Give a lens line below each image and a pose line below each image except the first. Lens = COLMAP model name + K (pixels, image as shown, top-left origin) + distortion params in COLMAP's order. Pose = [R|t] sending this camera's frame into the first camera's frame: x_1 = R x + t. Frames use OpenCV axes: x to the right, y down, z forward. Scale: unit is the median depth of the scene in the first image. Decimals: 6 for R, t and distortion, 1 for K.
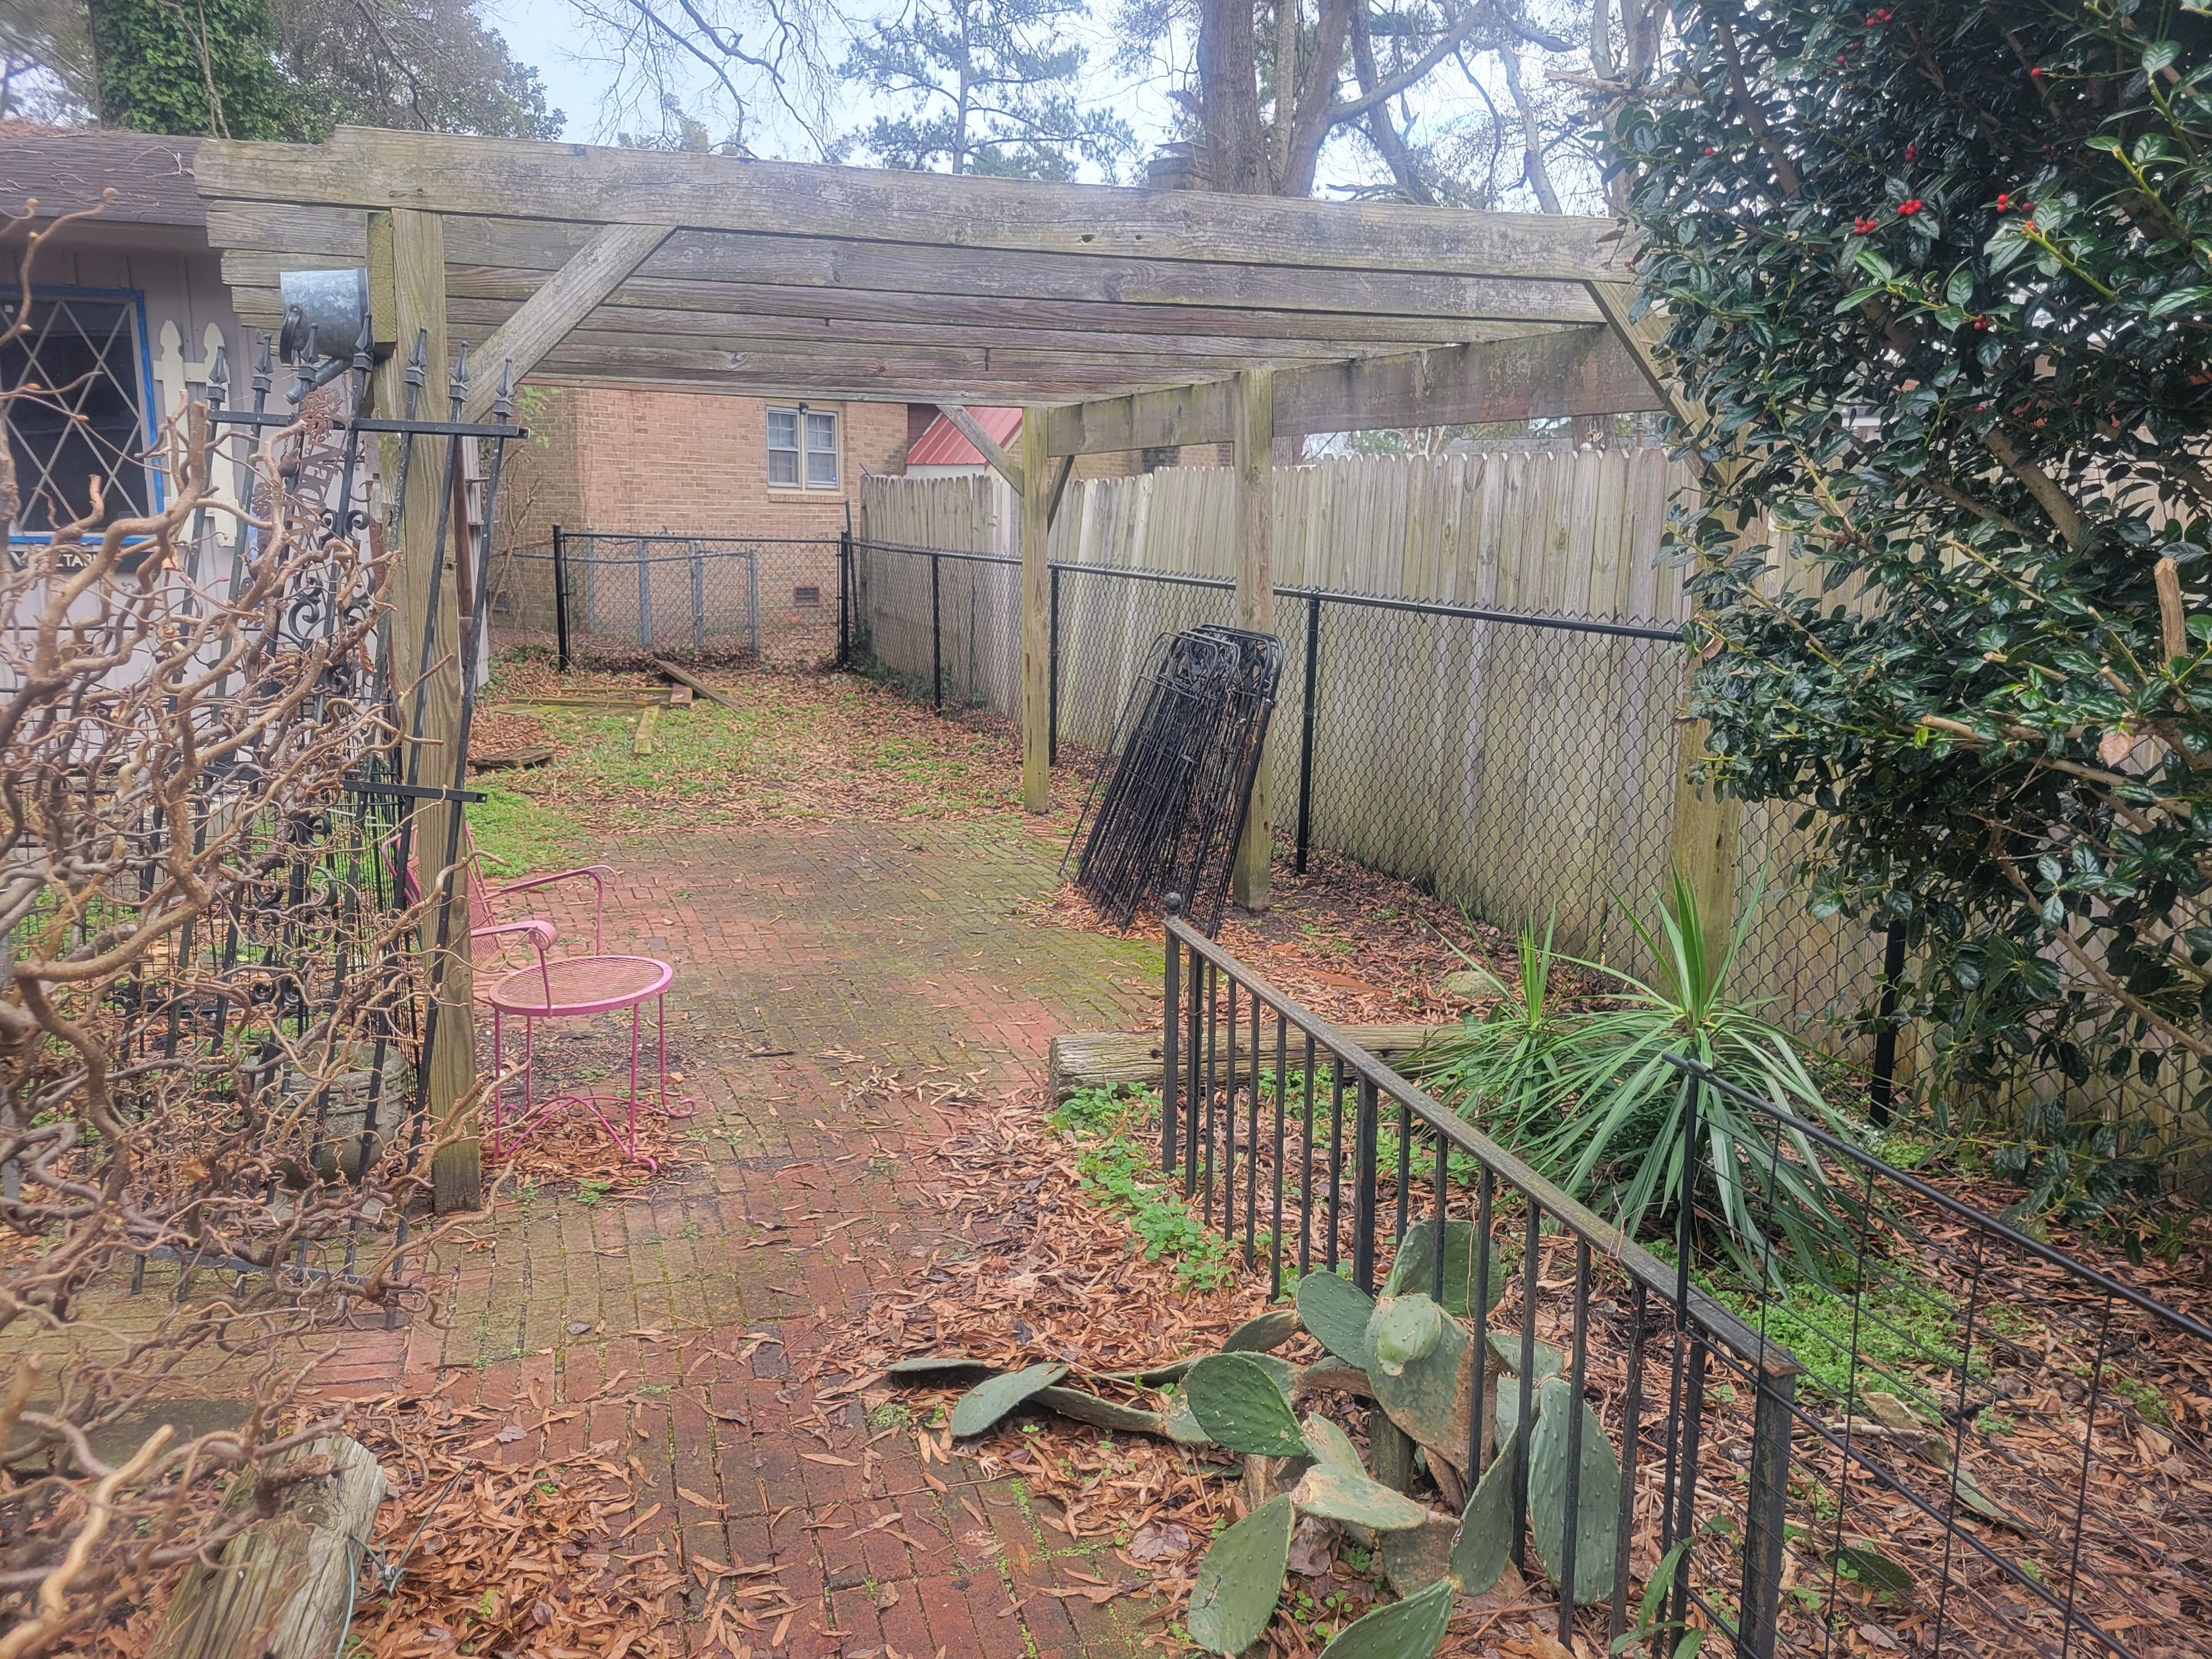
lens RADIAL K [[1605.1, 0, 1064.4], [0, 1605.1, 822.3], [0, 0, 1]] dist [0.047485, -0.022745]
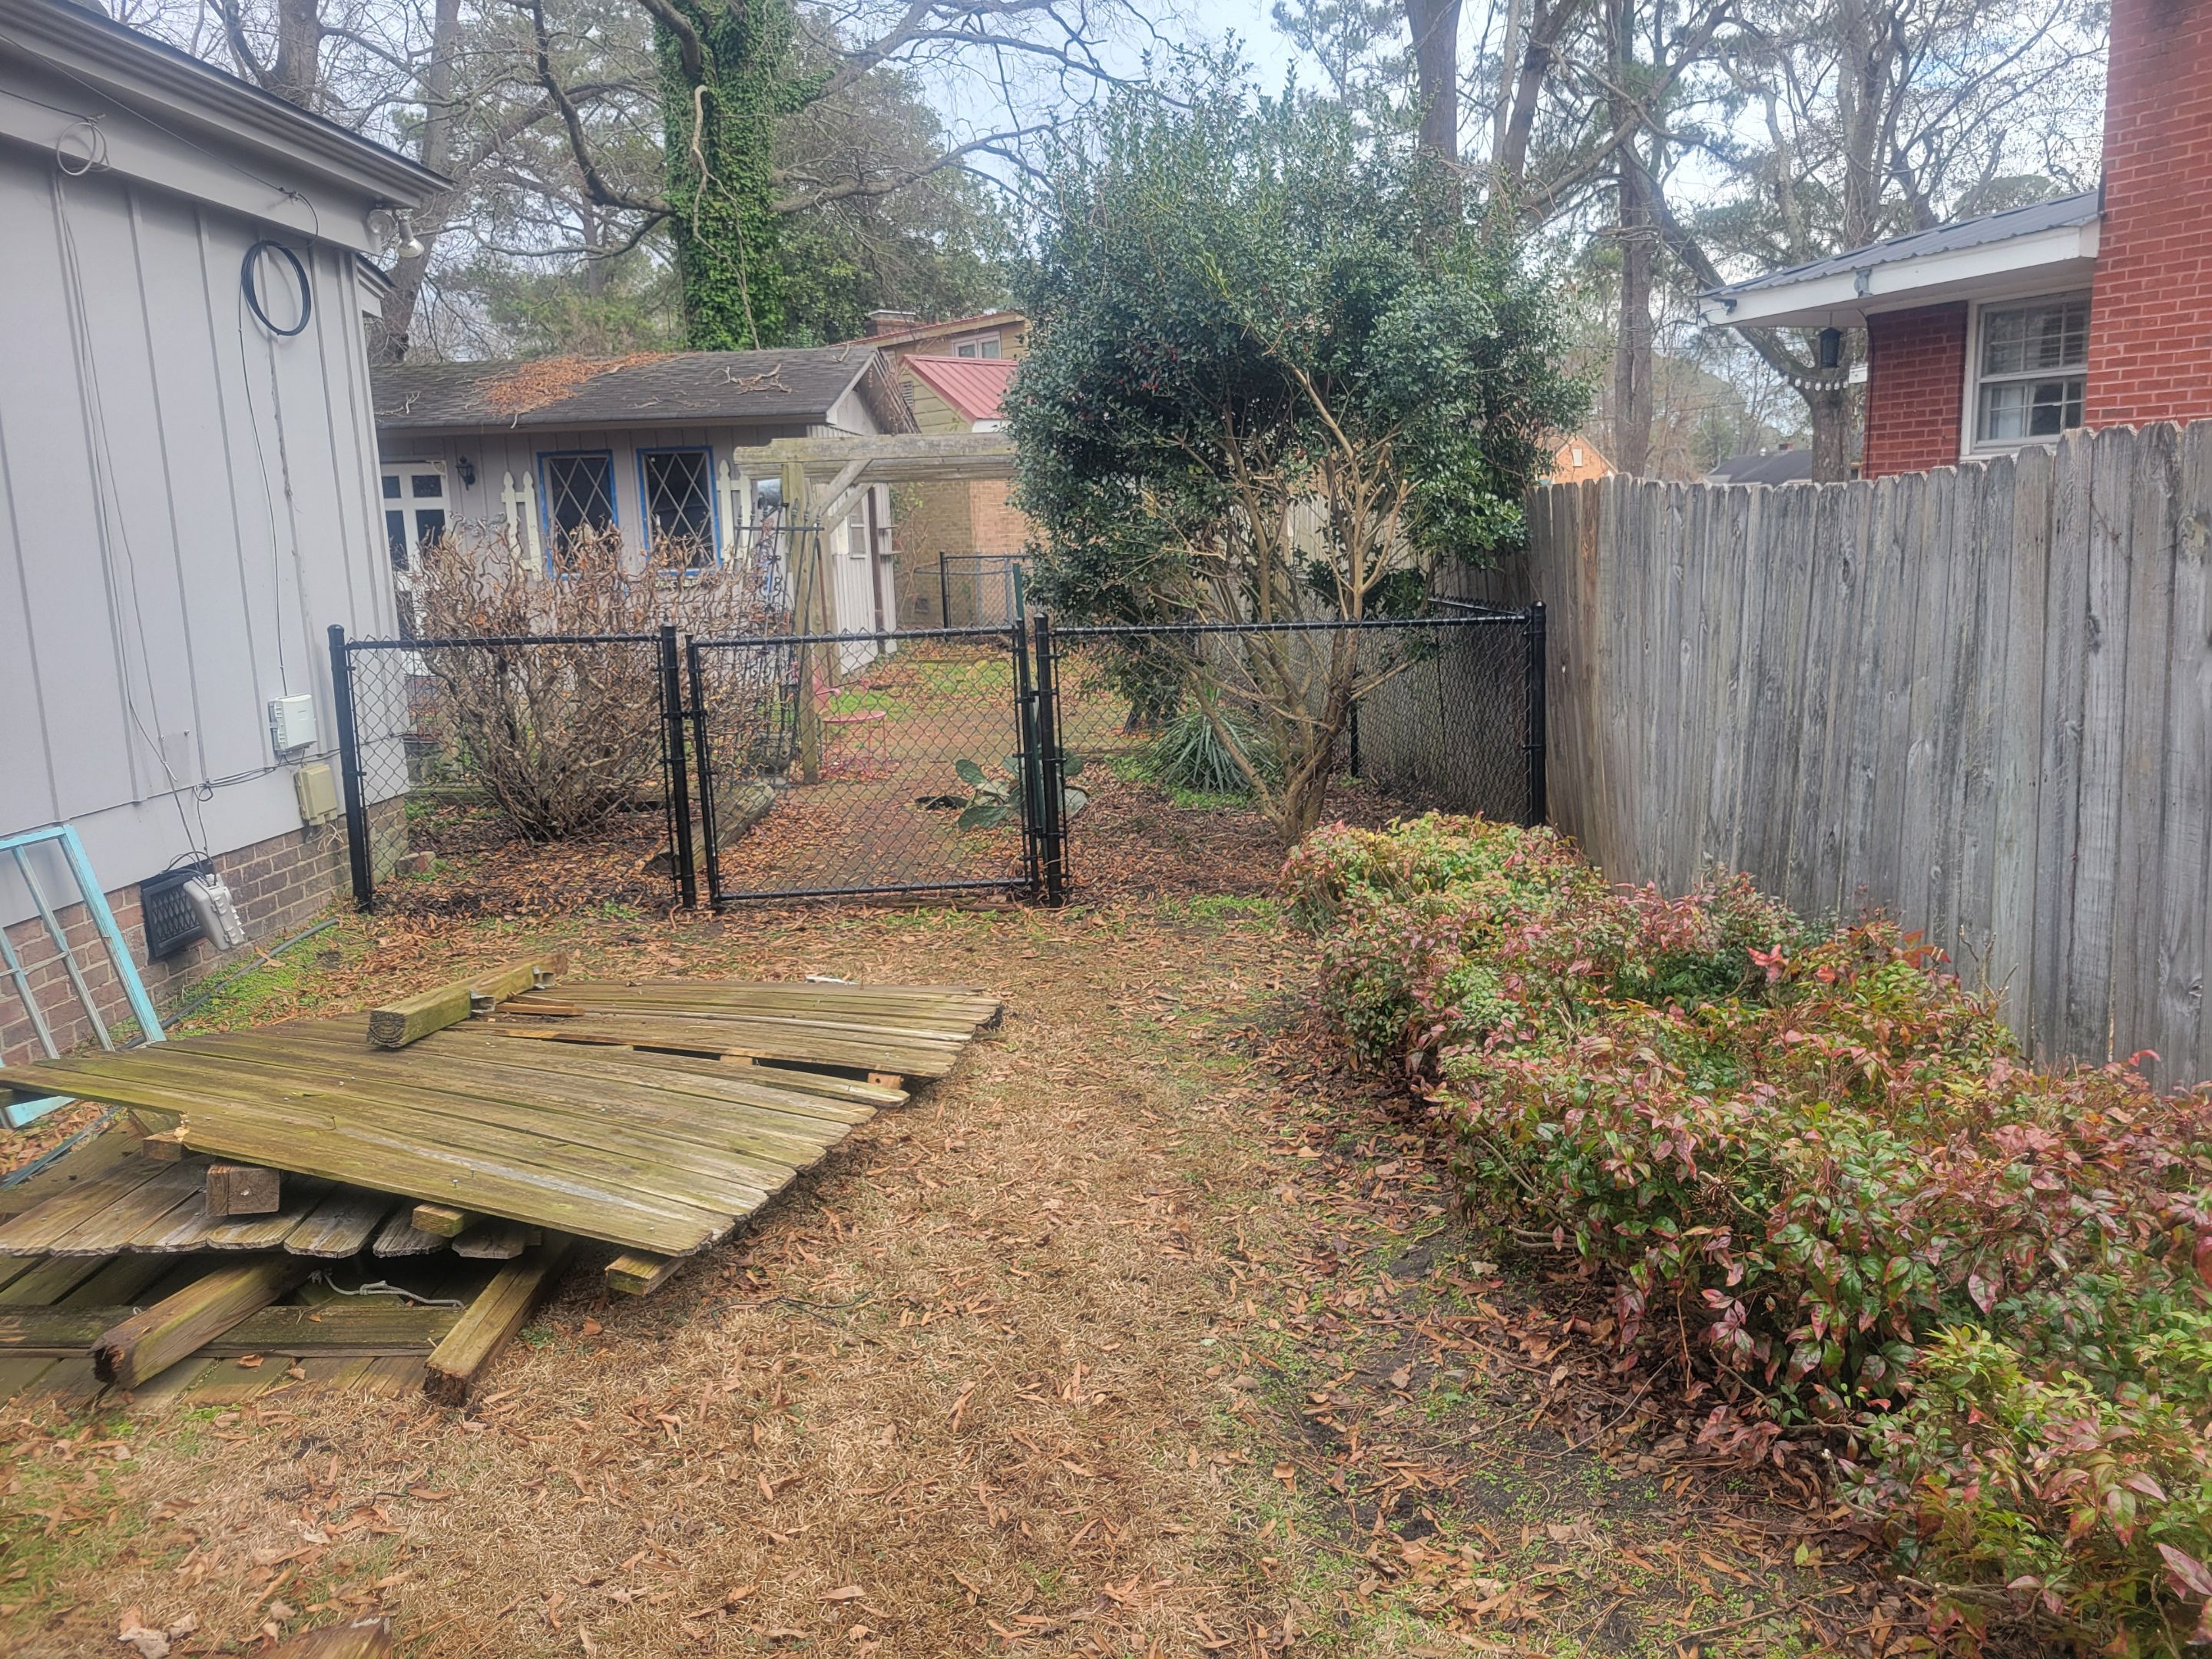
lens RADIAL K [[1605.1, 0, 1064.4], [0, 1605.1, 822.3], [0, 0, 1]] dist [0.047485, -0.022745]
pose [[0.958836, 0.001804, -0.283953, 0.230806], [-0.003441, 0.999980, -0.005266, 0.080891], [0.283938, 0.006027, 0.958824, -0.431908]]
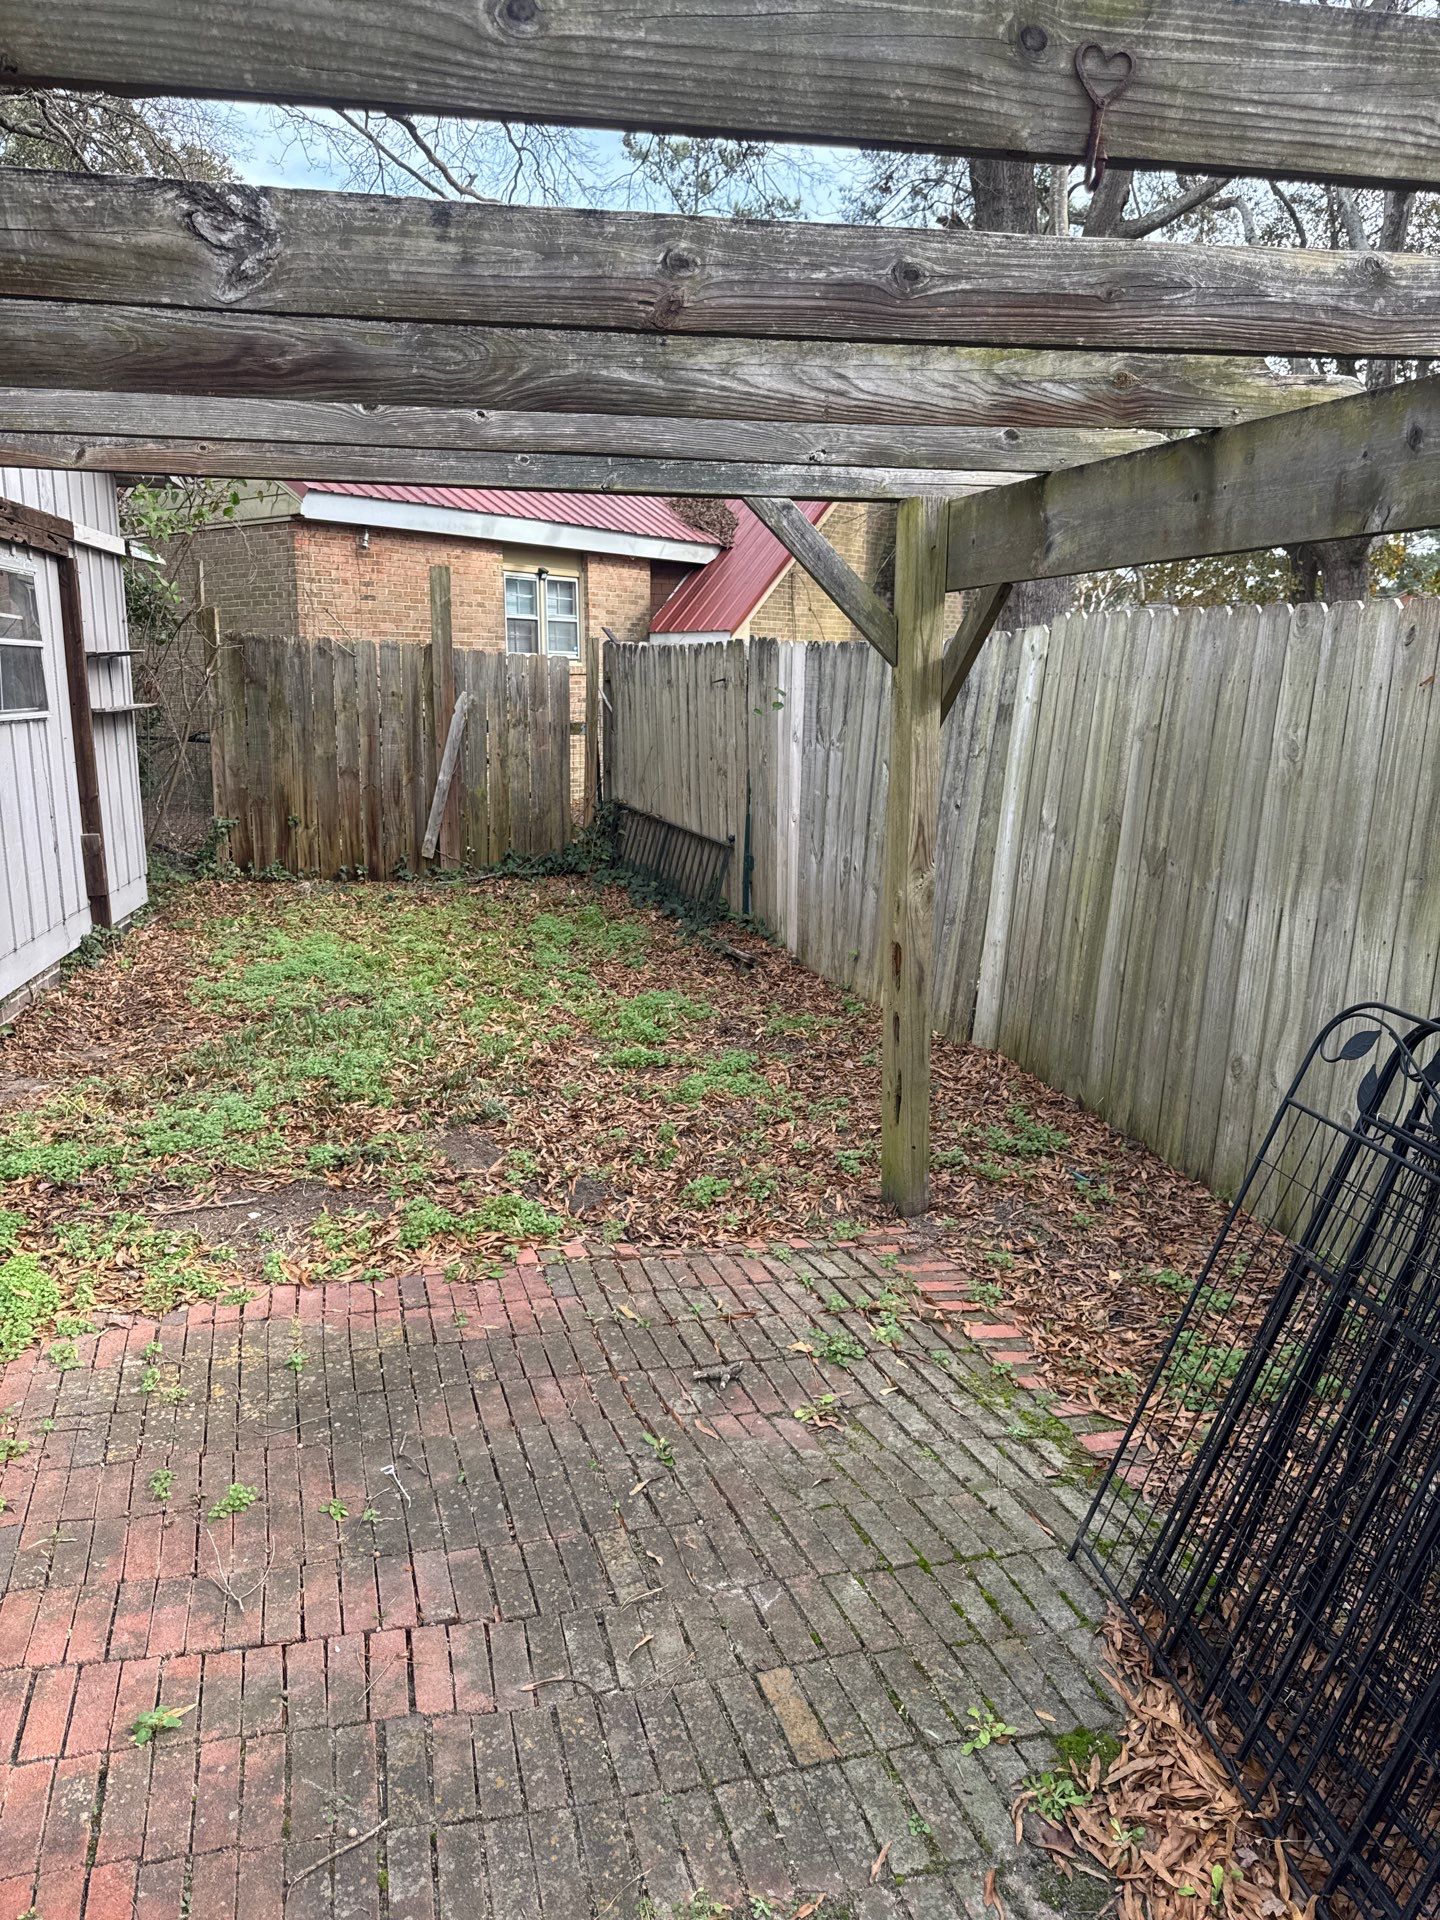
lens RADIAL K [[1393.2, 0, 712.8], [0, 1393.2, 958.8], [0, 0, 1]] dist [0.047485, -0.022745]
pose [[0.998864, -0.001990, -0.047601, -0.036424], [0.002431, 0.999955, 0.009198, -0.058033], [0.047580, -0.009304, 0.998824, 0.280282]]
